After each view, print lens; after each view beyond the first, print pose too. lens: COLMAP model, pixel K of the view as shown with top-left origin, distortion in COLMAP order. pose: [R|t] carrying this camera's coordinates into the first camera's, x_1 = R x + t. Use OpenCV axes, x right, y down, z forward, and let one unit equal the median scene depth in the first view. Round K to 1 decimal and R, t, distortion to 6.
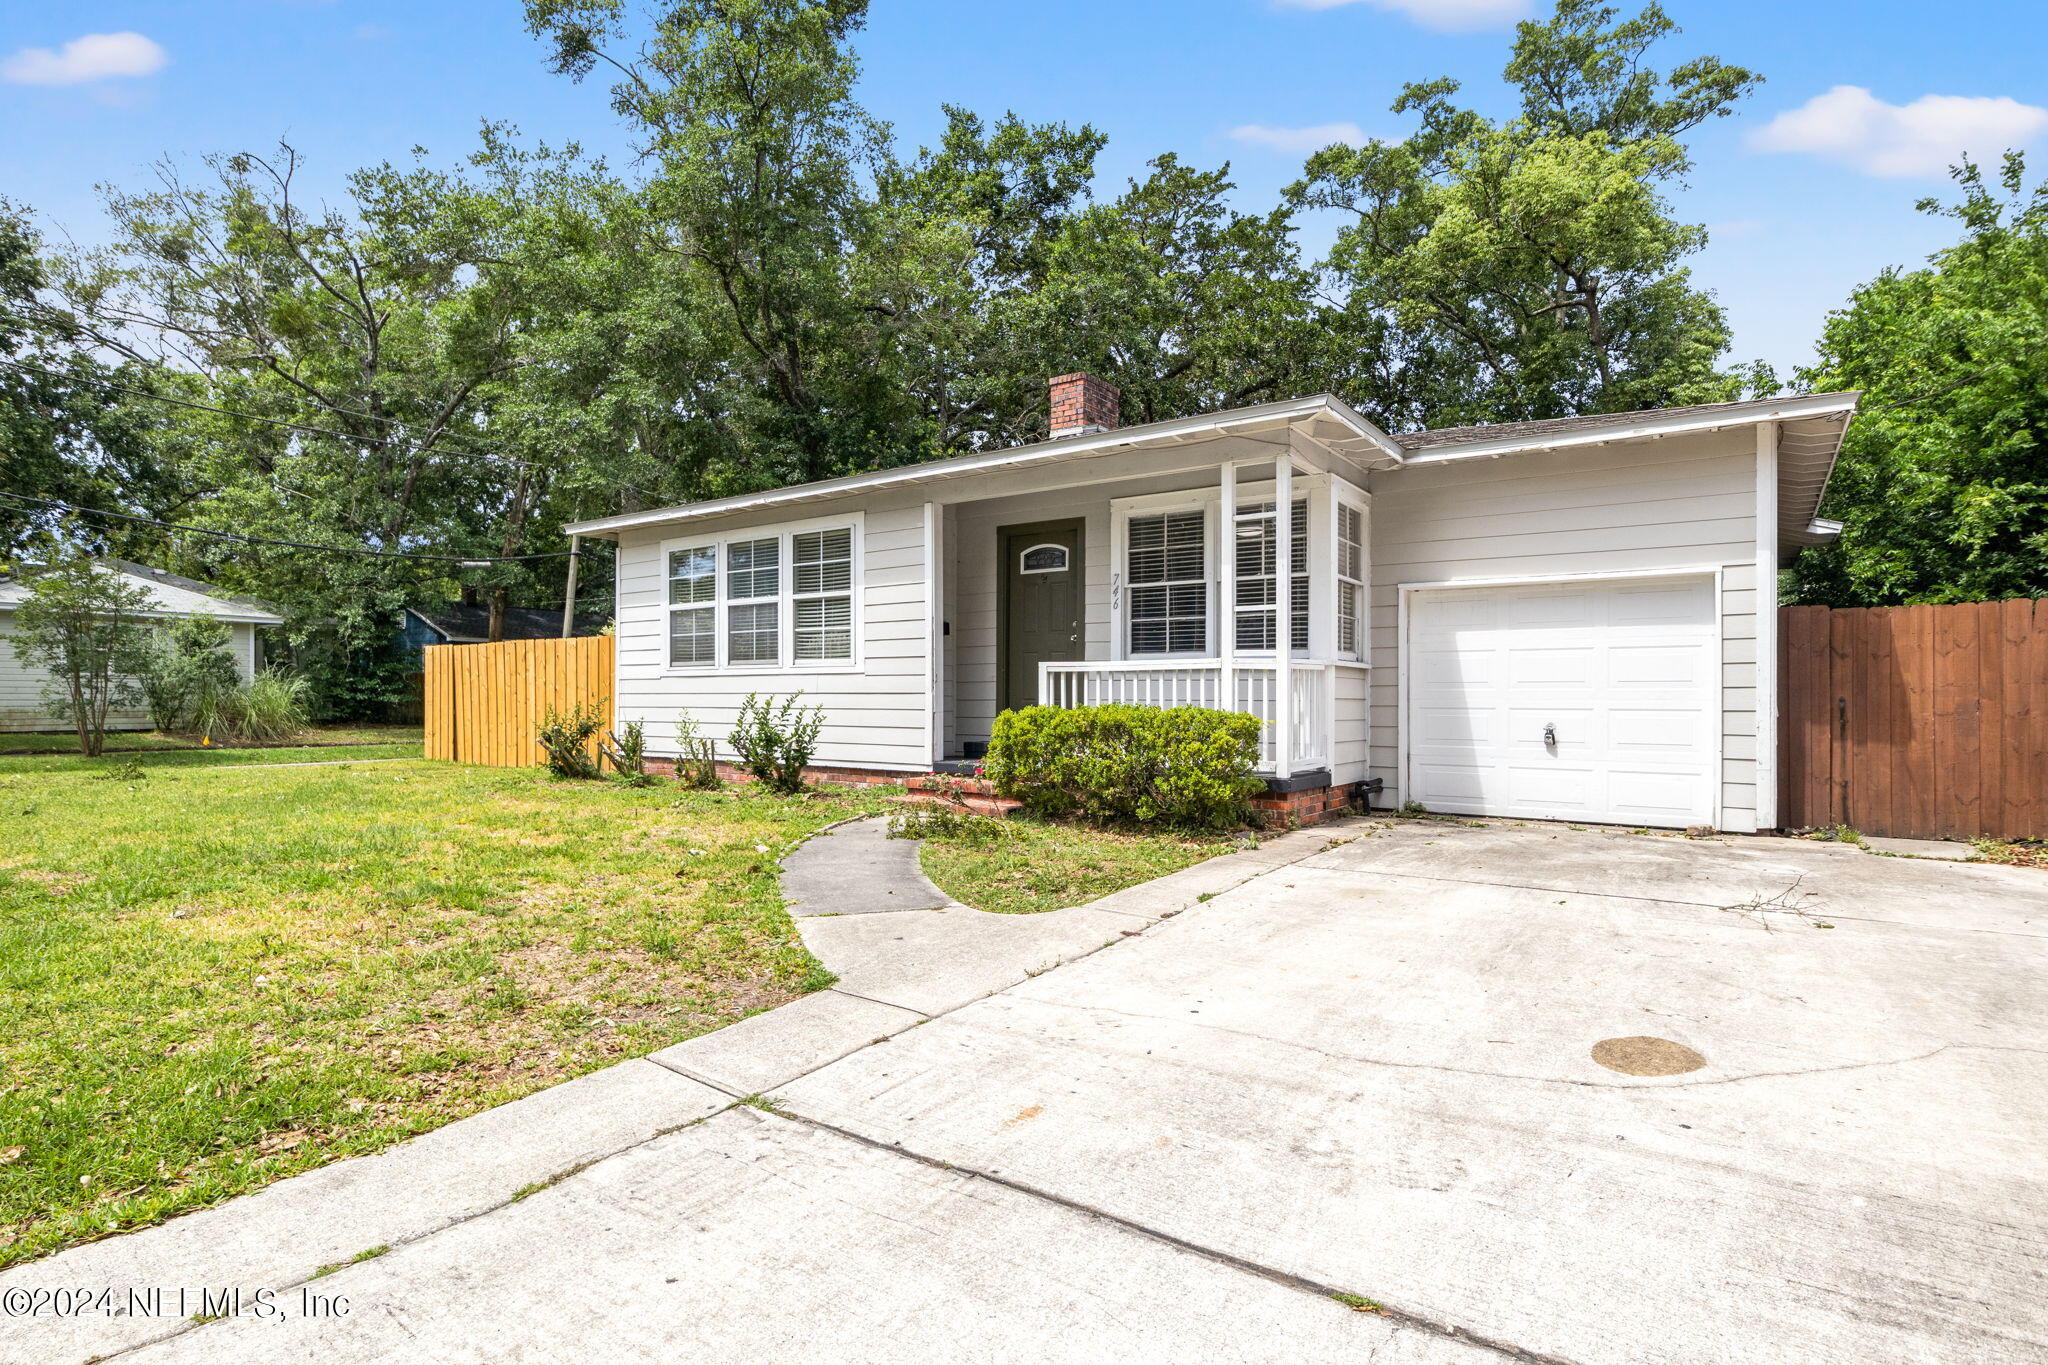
lens RADIAL K [[1024.9, 0, 1023.3], [0, 1024.9, 691.2], [0, 0, 1]] dist [-0.002119, -0.000007]
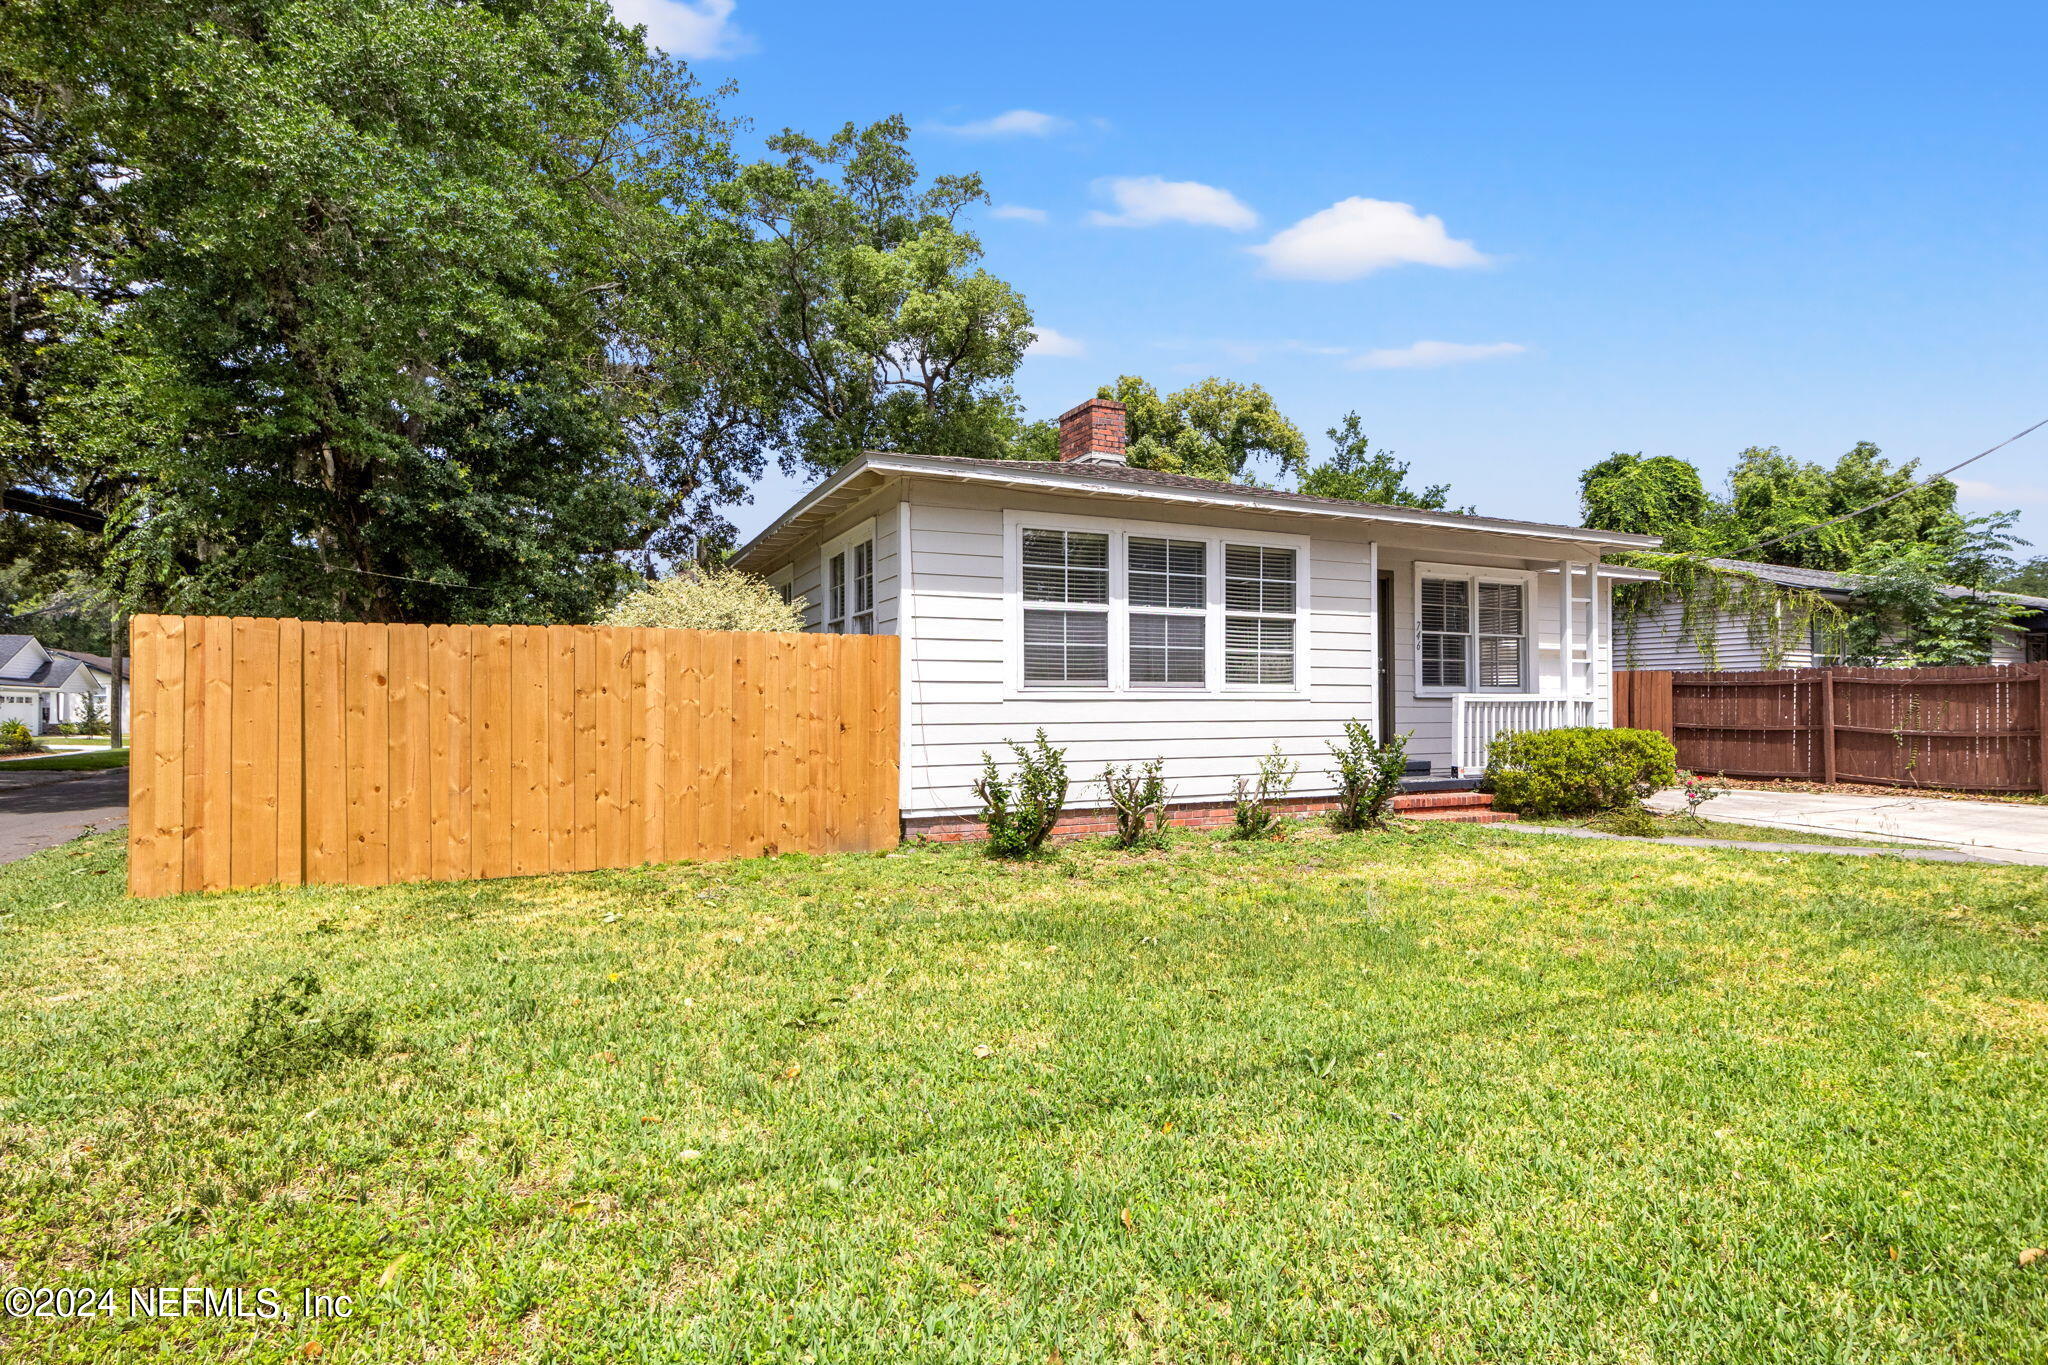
lens RADIAL K [[1024.9, 0, 1025.3], [0, 1024.9, 686.8], [0, 0, 1]] dist [-0.002119, -0.000007]
pose [[0.508741, 0.022743, 0.860619, -1.085667], [0.002154, 0.999614, -0.027689, -0.003260], [-0.860917, 0.015941, 0.508496, 0.700417]]
